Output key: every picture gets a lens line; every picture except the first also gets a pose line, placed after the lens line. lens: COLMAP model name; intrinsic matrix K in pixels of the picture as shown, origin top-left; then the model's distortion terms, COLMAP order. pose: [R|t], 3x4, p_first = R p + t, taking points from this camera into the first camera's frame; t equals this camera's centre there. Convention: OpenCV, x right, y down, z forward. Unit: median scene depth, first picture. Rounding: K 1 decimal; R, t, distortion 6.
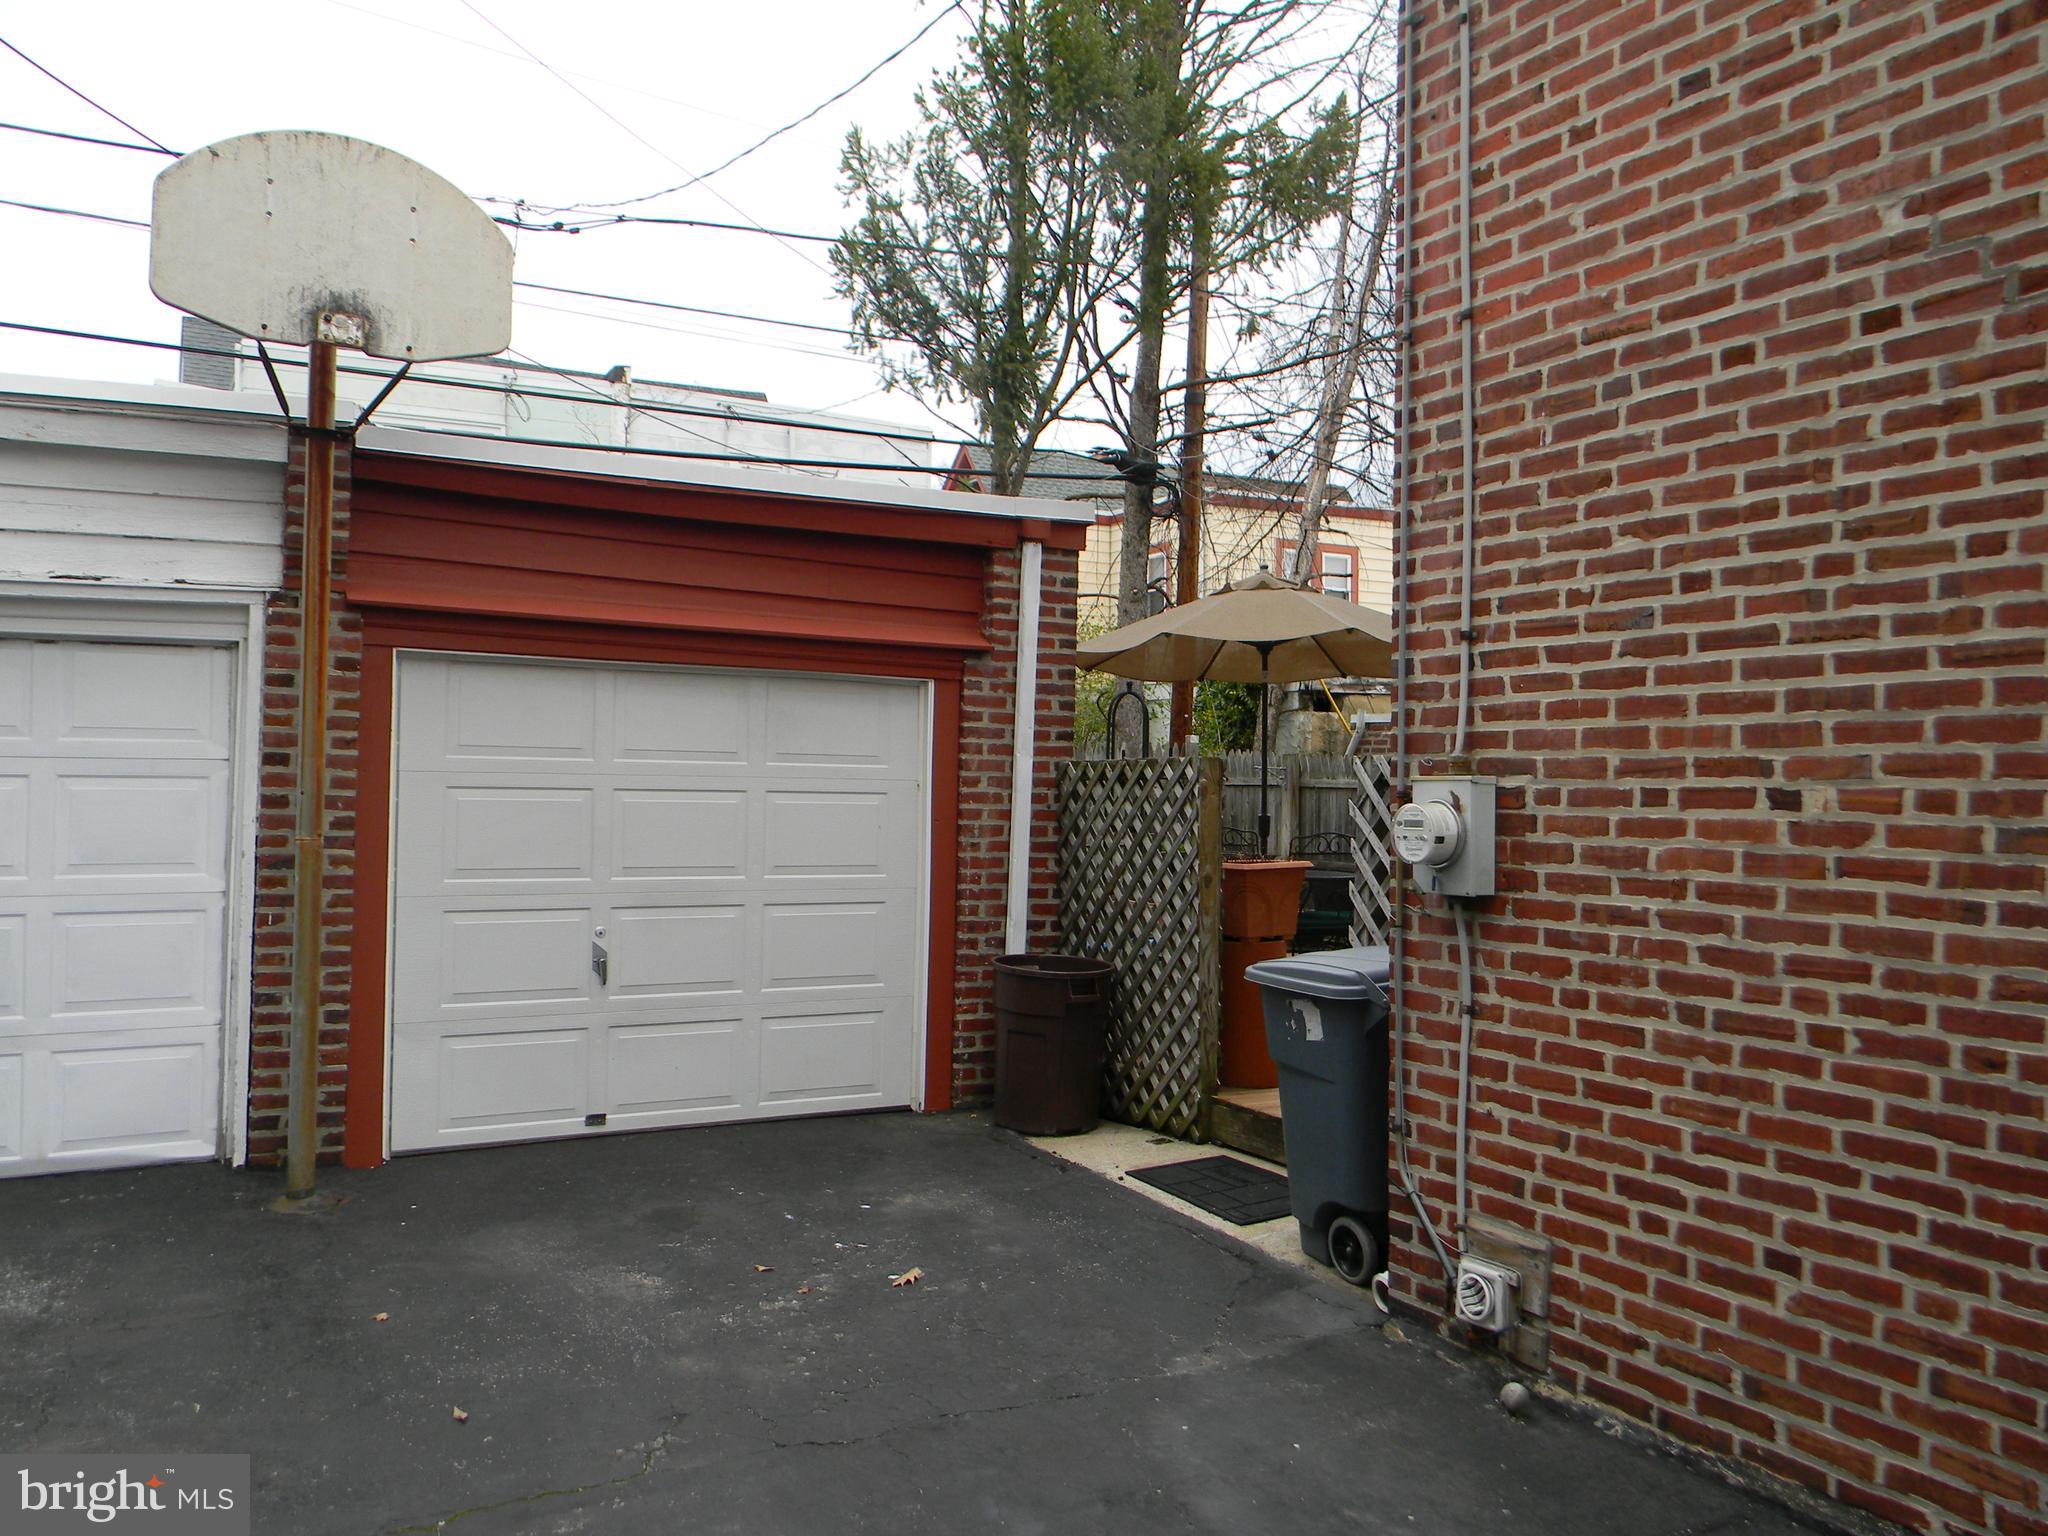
lens RADIAL K [[1657.2, 0, 1024.9], [0, 1657.2, 766.5], [0, 0, 1]] dist [0.009746, -0.017077]
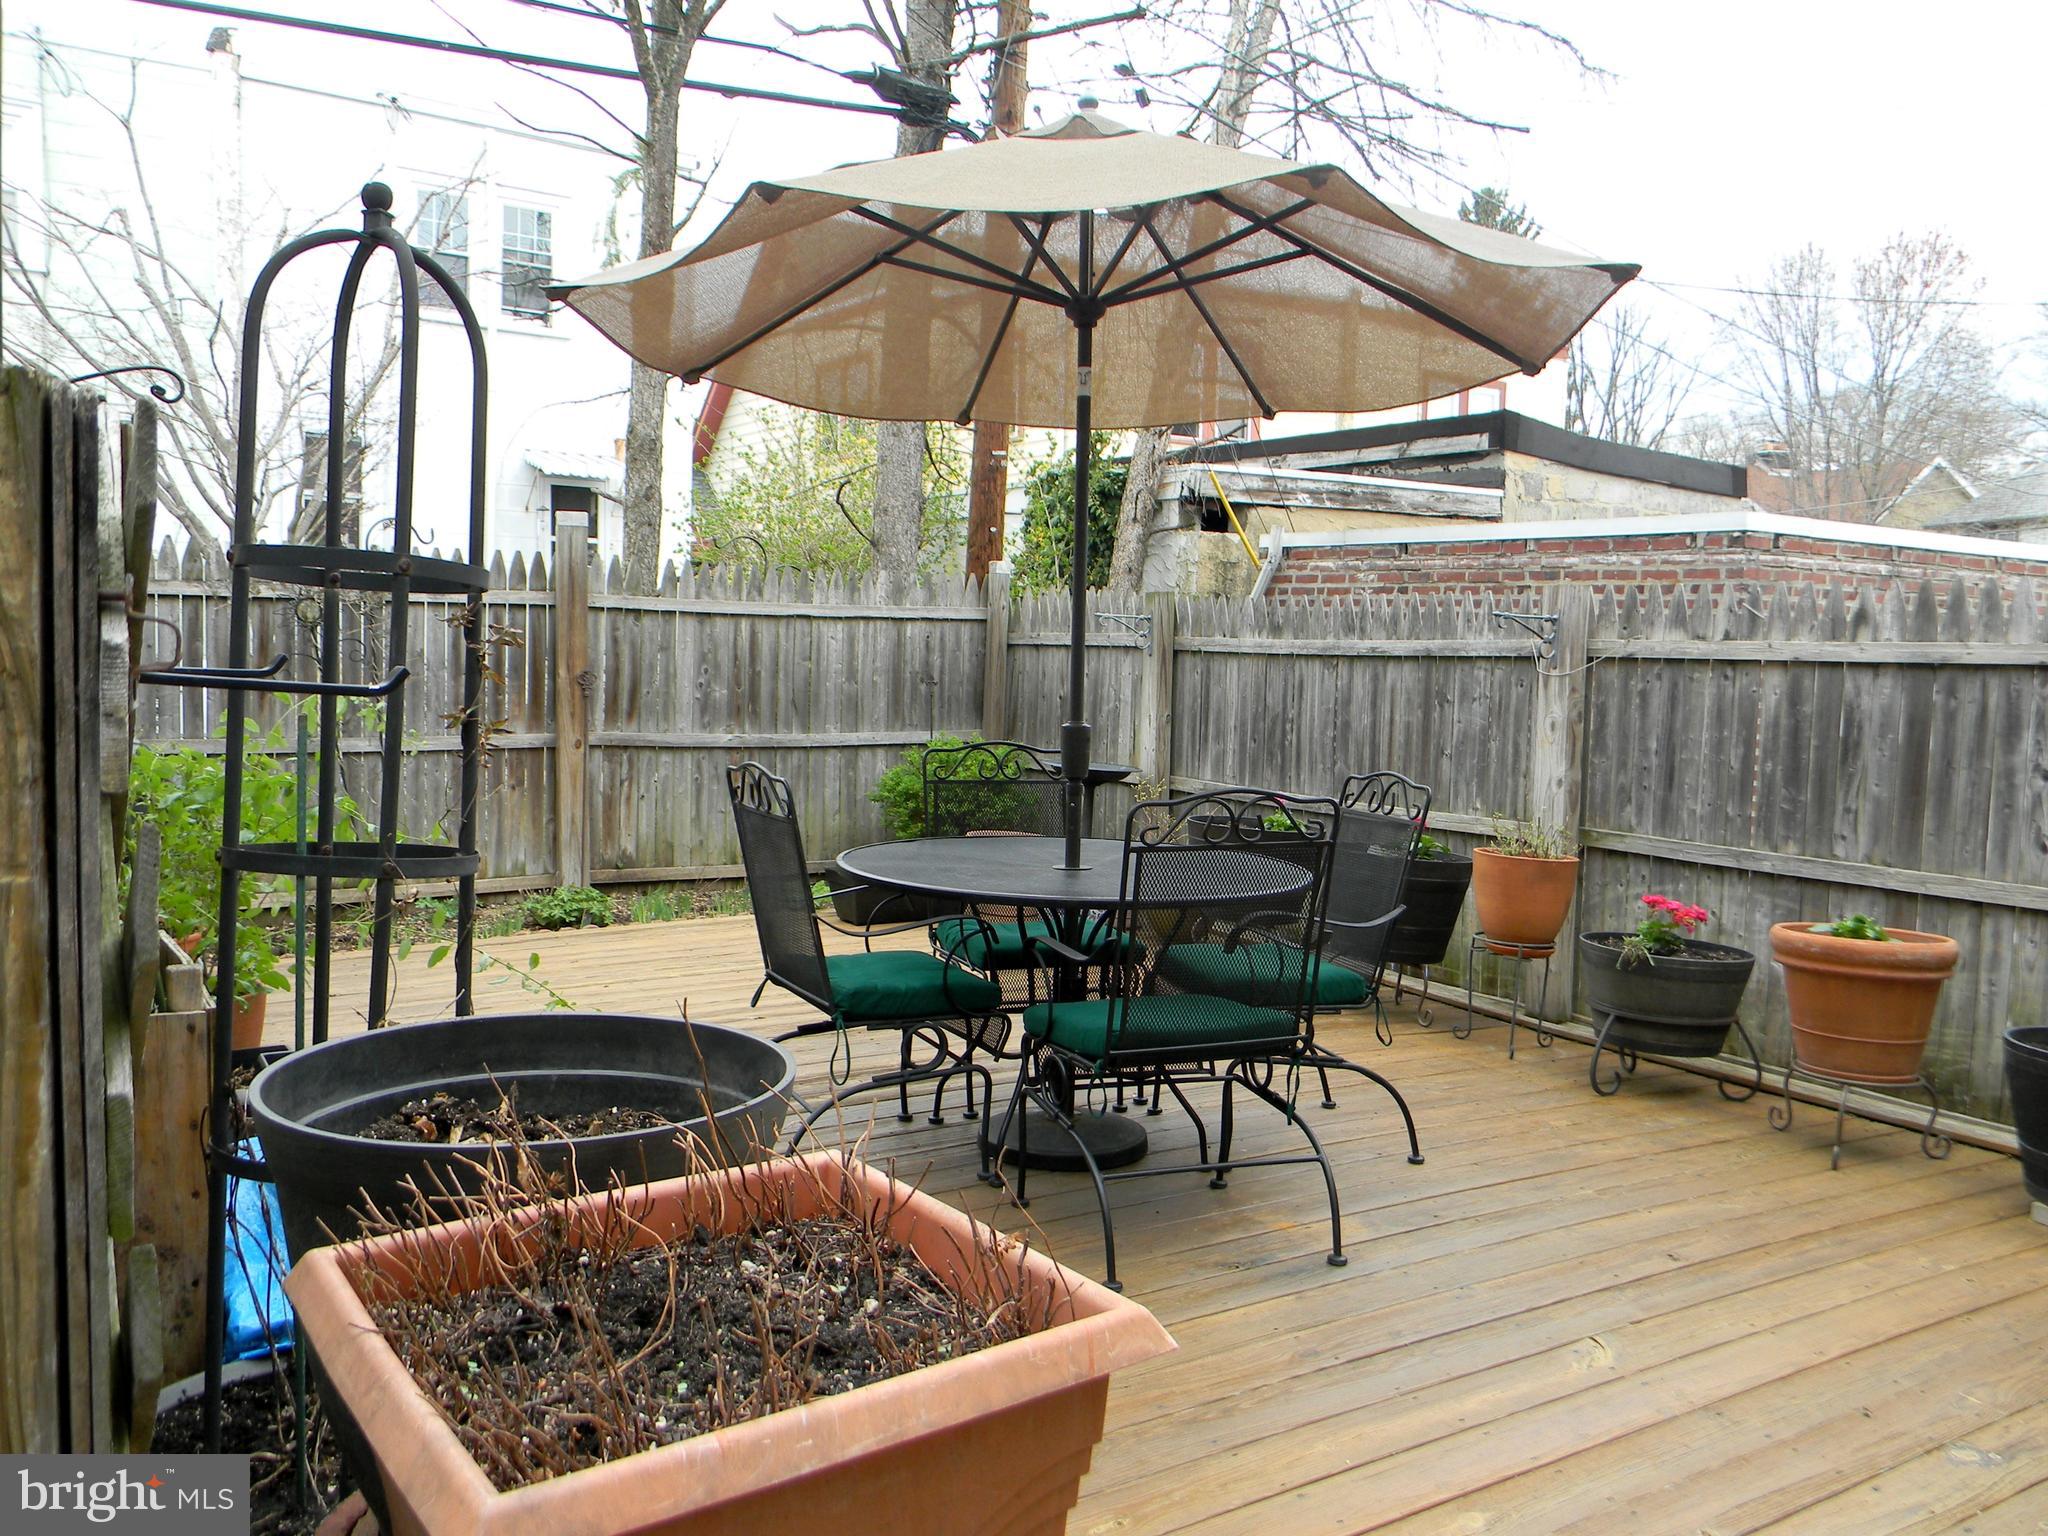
lens RADIAL K [[1657.2, 0, 1016.8], [0, 1657.2, 760.1], [0, 0, 1]] dist [0.009746, -0.017077]
pose [[0.997909, 0.010160, 0.063823, 0.066979], [-0.015518, 0.996343, 0.084022, 0.002585], [-0.062736, -0.084836, 0.994418, 0.382918]]
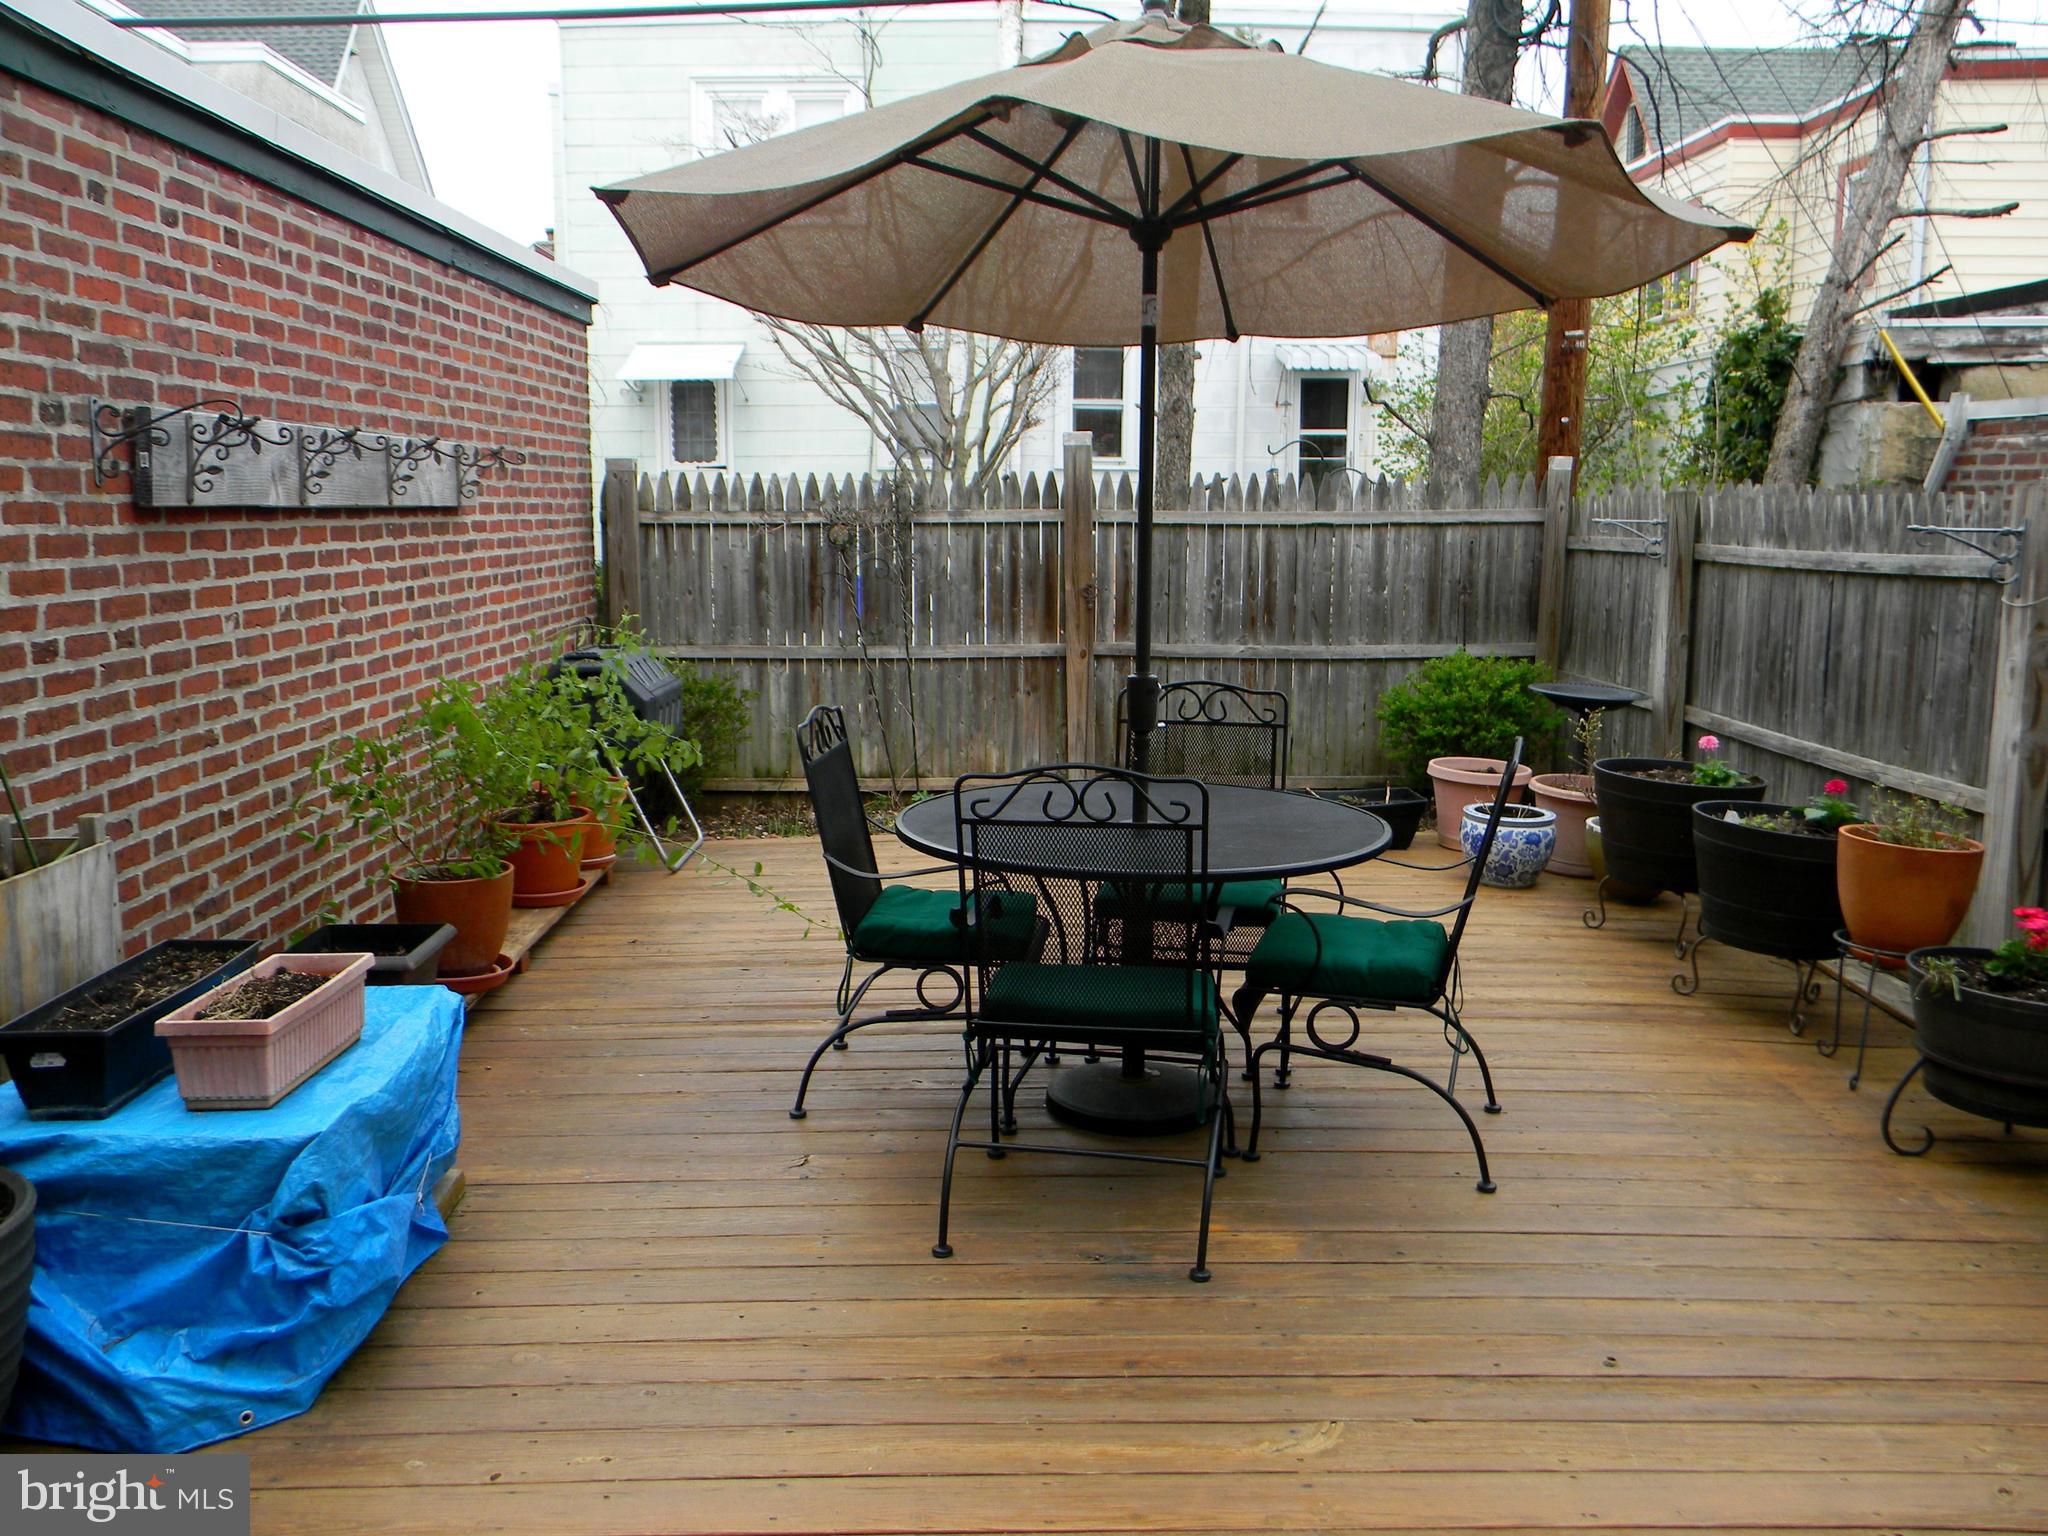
lens RADIAL K [[1657.2, 0, 1011.7], [0, 1657.2, 769.3], [0, 0, 1]] dist [0.009746, -0.017077]
pose [[0.881627, 0.064605, -0.467503, 0.194501], [0.014310, 0.986471, 0.163309, -0.008405], [0.471729, -0.150668, 0.868776, 0.414529]]
